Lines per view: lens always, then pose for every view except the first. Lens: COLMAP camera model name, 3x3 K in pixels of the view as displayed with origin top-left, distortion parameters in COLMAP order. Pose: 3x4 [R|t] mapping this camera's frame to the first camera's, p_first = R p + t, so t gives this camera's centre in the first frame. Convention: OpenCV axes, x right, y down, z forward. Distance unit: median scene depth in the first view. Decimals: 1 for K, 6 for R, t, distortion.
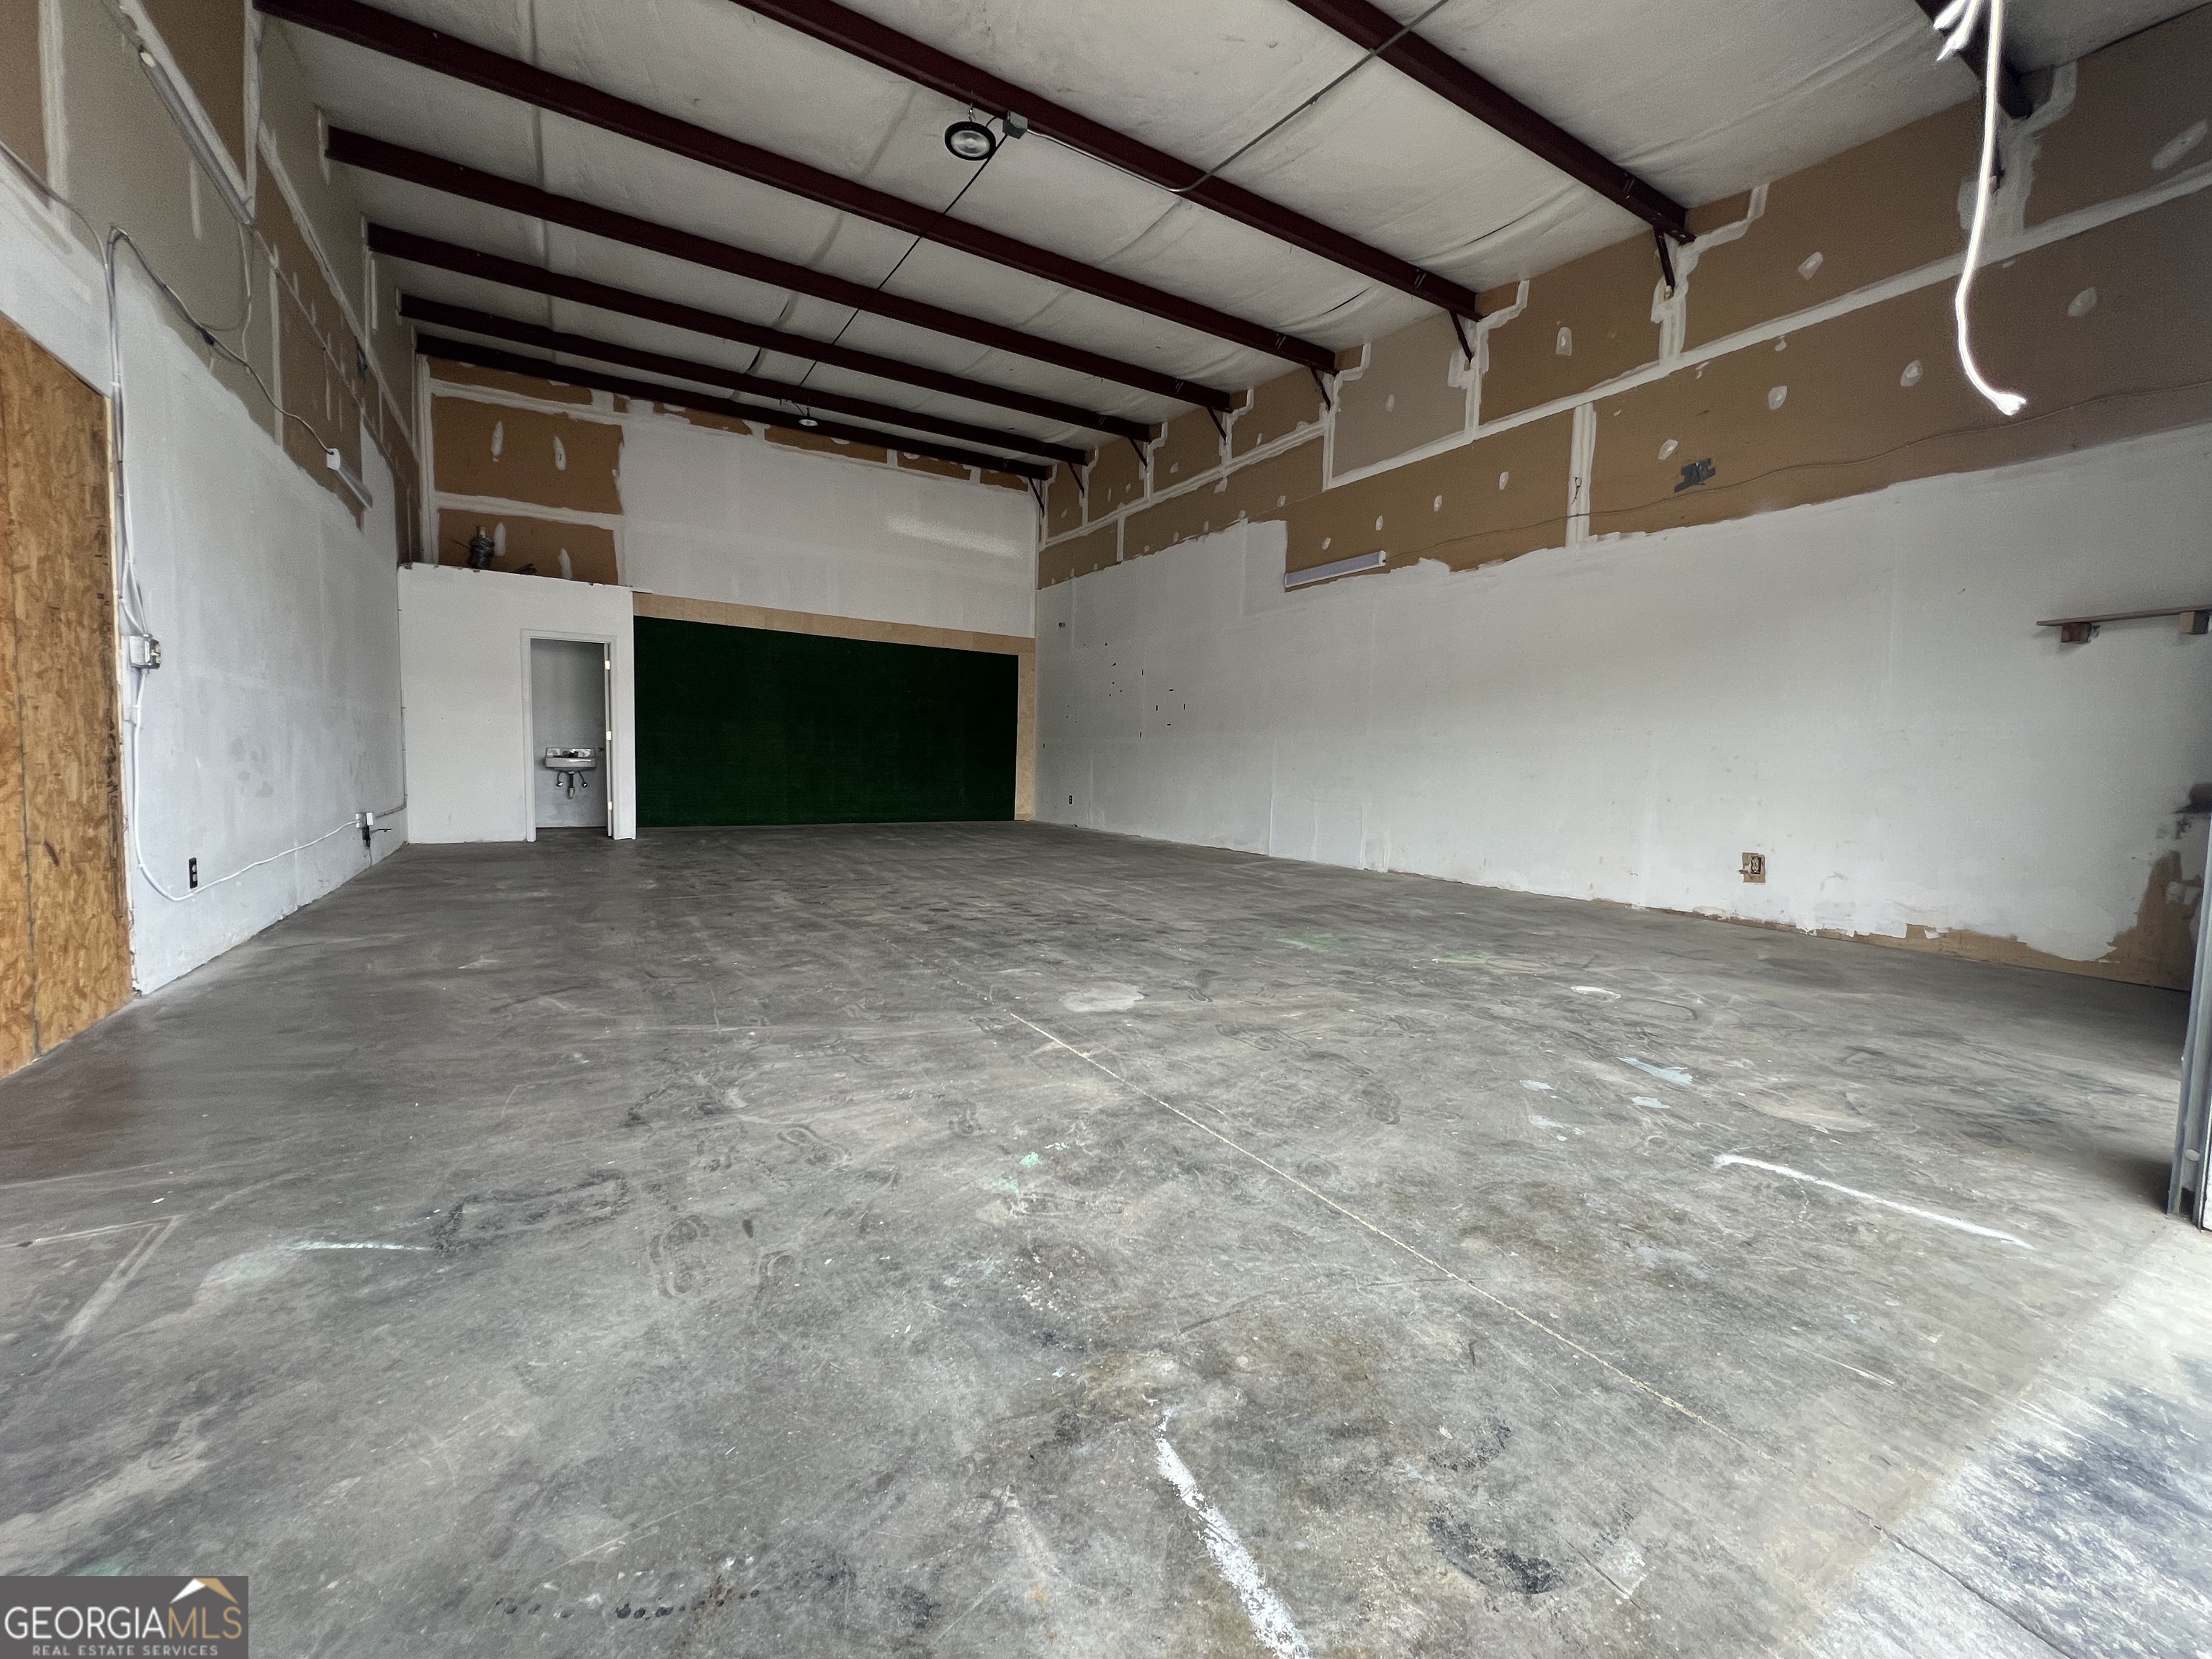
lens RADIAL K [[889.6, 0, 1101.5], [0, 889.6, 824.3], [0, 0, 1]] dist [-0.002320, 0.000679]
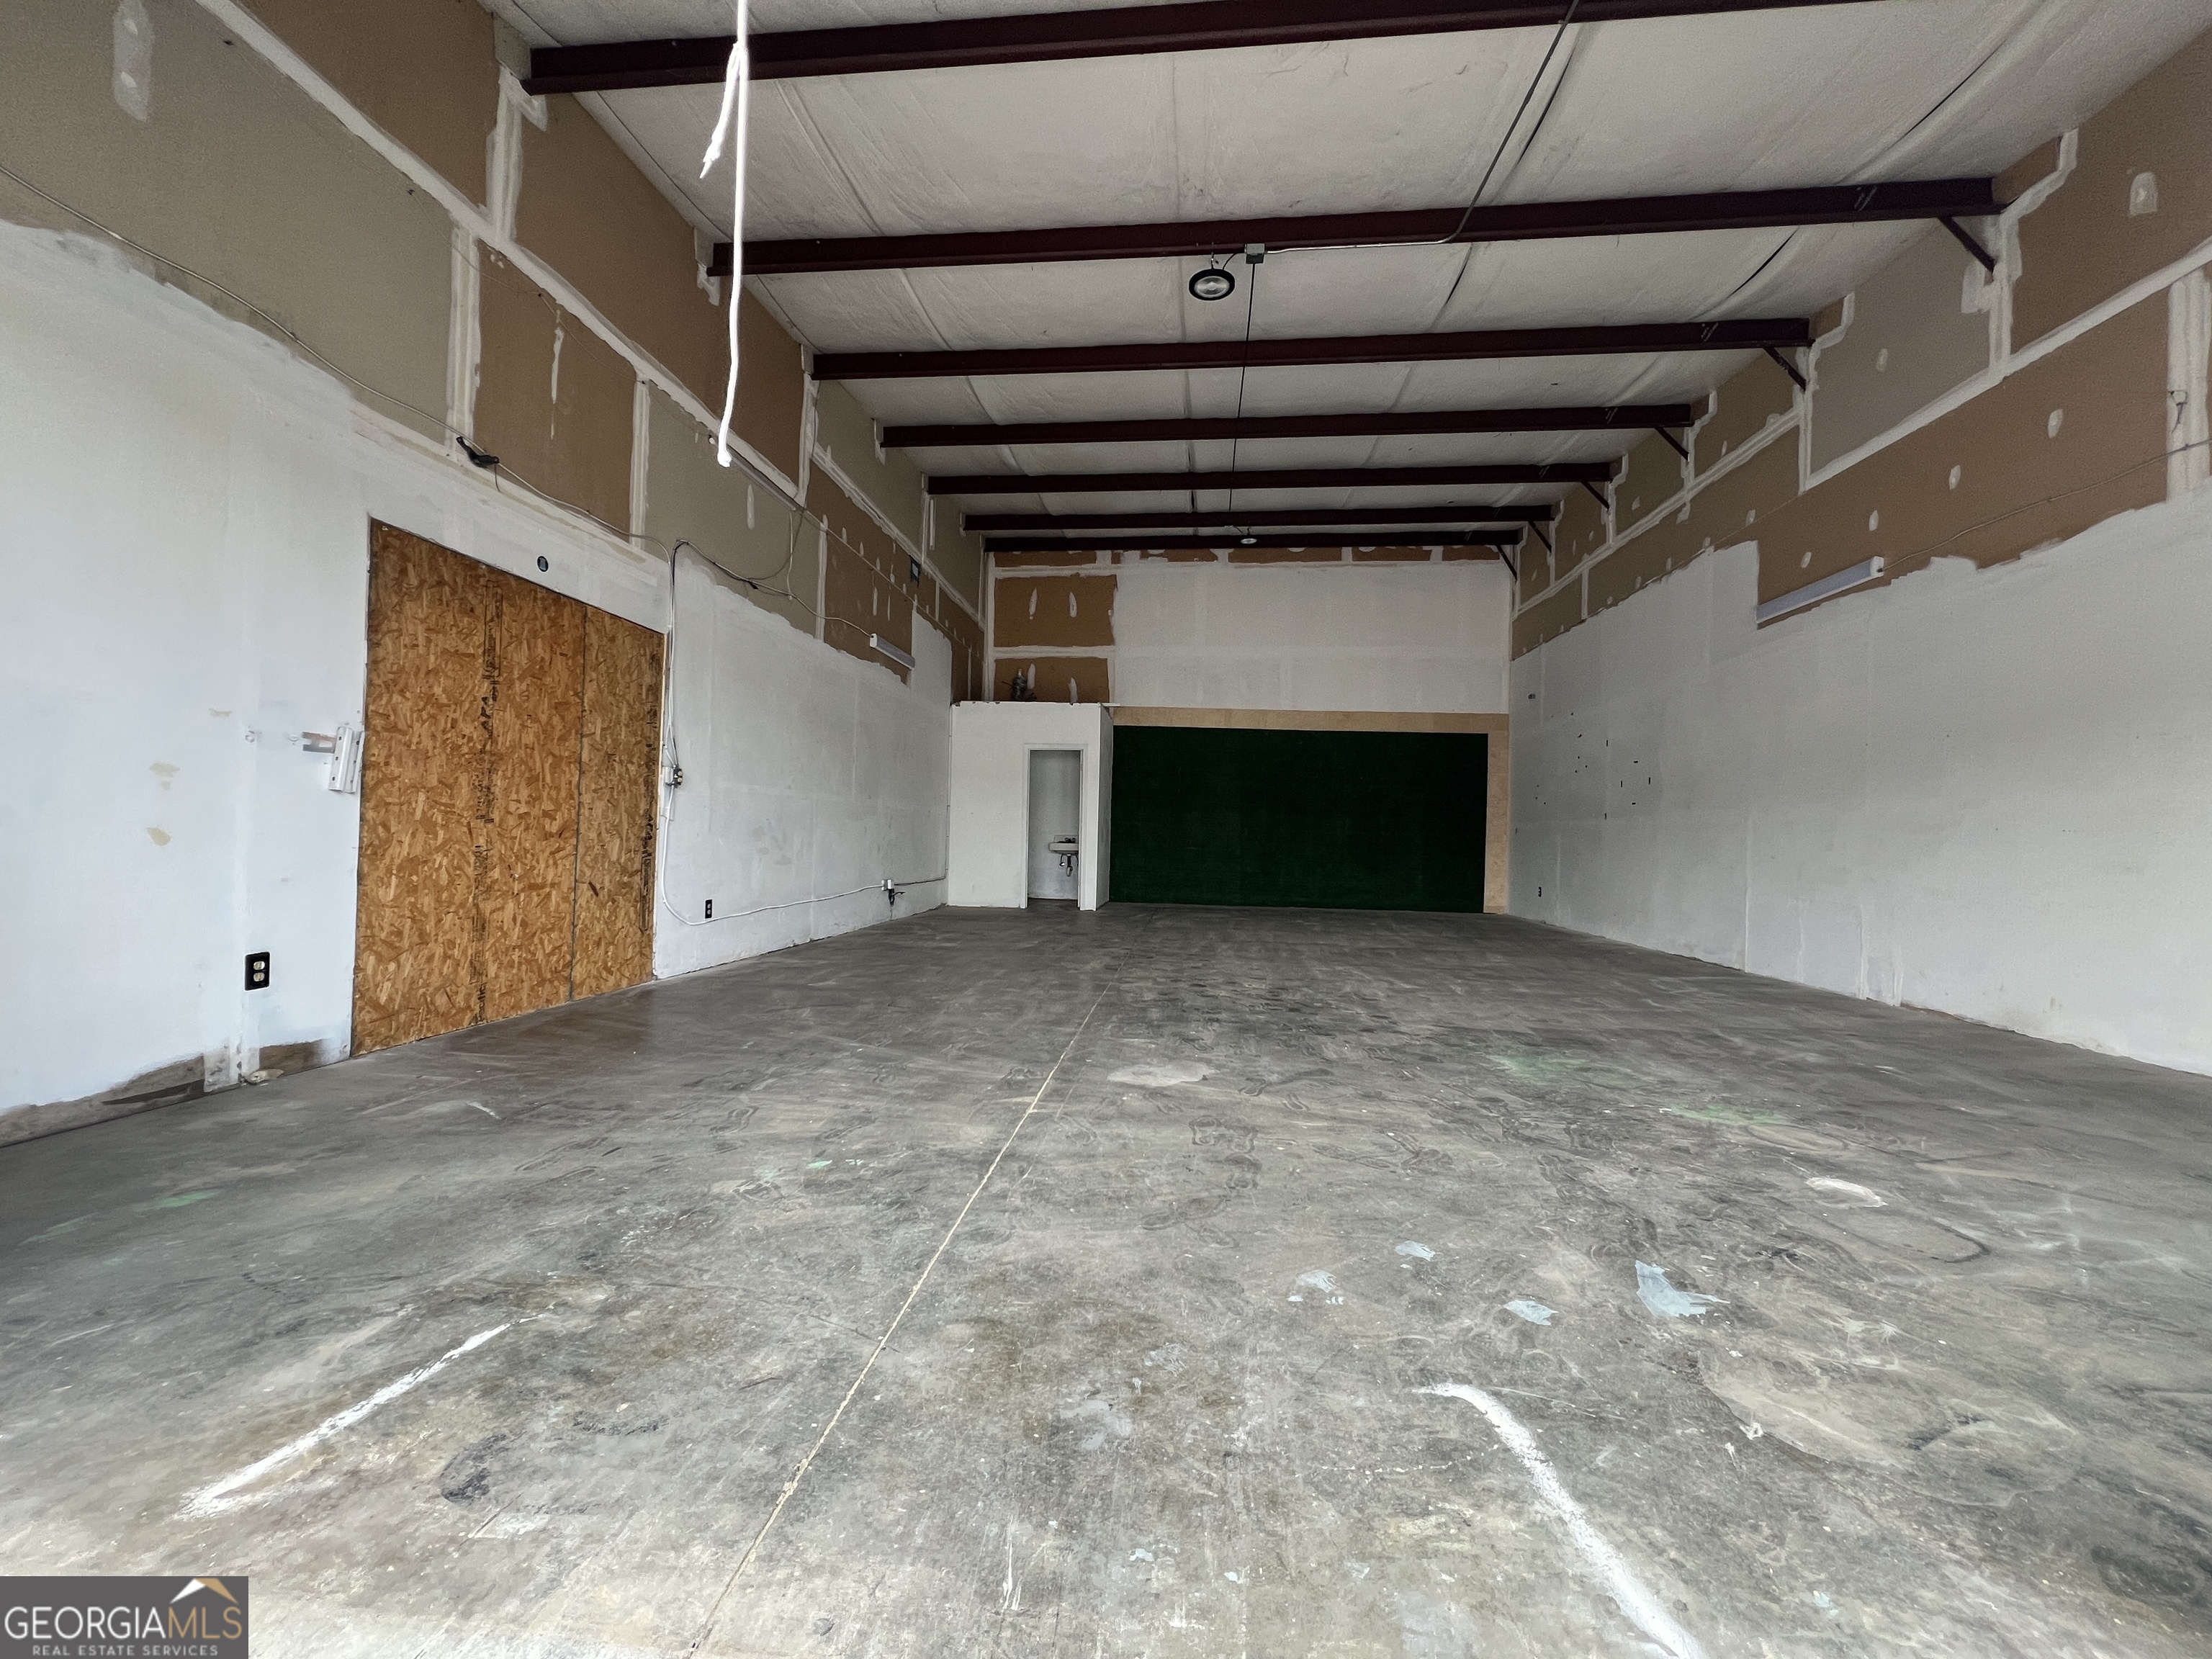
lens RADIAL K [[889.6, 0, 1101.5], [0, 889.6, 824.3], [0, 0, 1]] dist [-0.002320, 0.000679]
pose [[0.793293, -0.013032, -0.608701, 0.646539], [-0.048430, 0.995252, -0.084424, 0.003927], [0.606911, 0.096453, 0.788895, 0.166030]]
